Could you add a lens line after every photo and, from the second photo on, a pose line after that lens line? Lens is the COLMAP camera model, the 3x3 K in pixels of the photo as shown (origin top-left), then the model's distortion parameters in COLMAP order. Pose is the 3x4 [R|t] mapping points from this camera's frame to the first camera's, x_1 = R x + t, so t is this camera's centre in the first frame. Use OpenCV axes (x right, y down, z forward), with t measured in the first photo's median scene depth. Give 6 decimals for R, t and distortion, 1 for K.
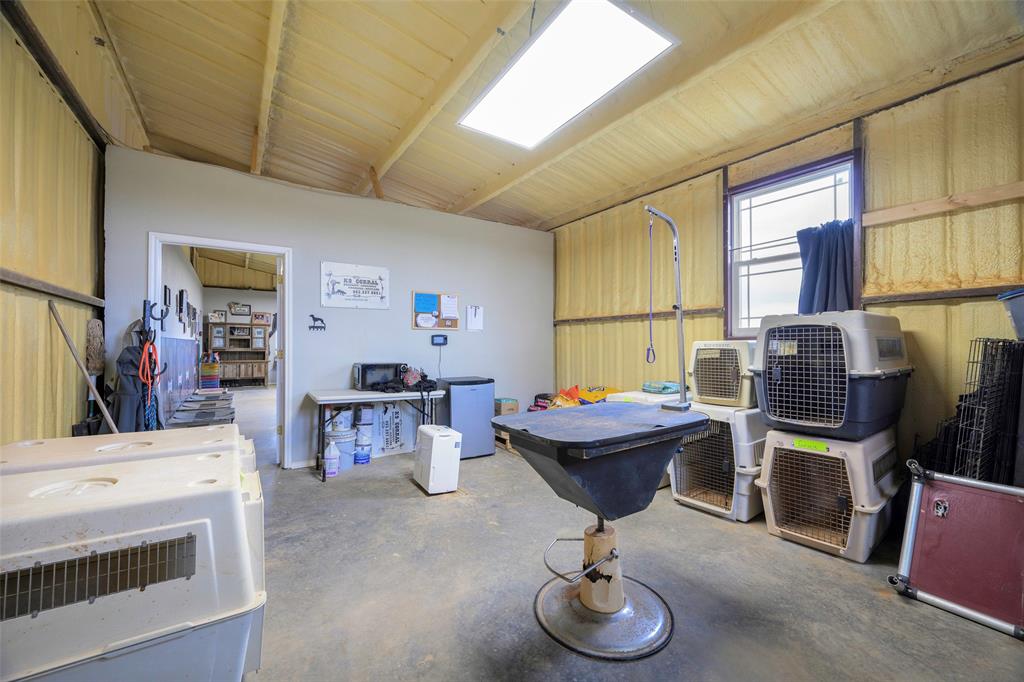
lens RADIAL K [[400.7, 0, 513.5], [0, 400.7, 341.7], [0, 0, 1]] dist [0.001547, -0.000506]
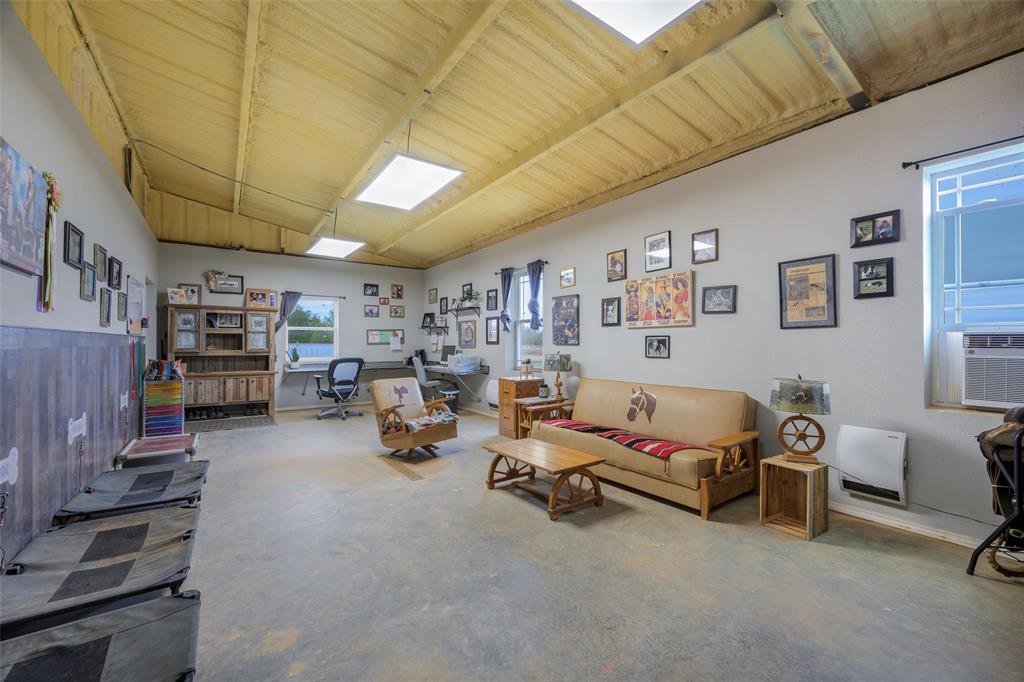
lens RADIAL K [[400.7, 0, 509.5], [0, 400.7, 341.2], [0, 0, 1]] dist [0.001547, -0.000506]
pose [[0.999836, -0.004631, 0.017526, -0.286815], [0.004597, 0.999987, 0.001983, 0.003966], [-0.017535, -0.001902, 0.999844, 0.421343]]
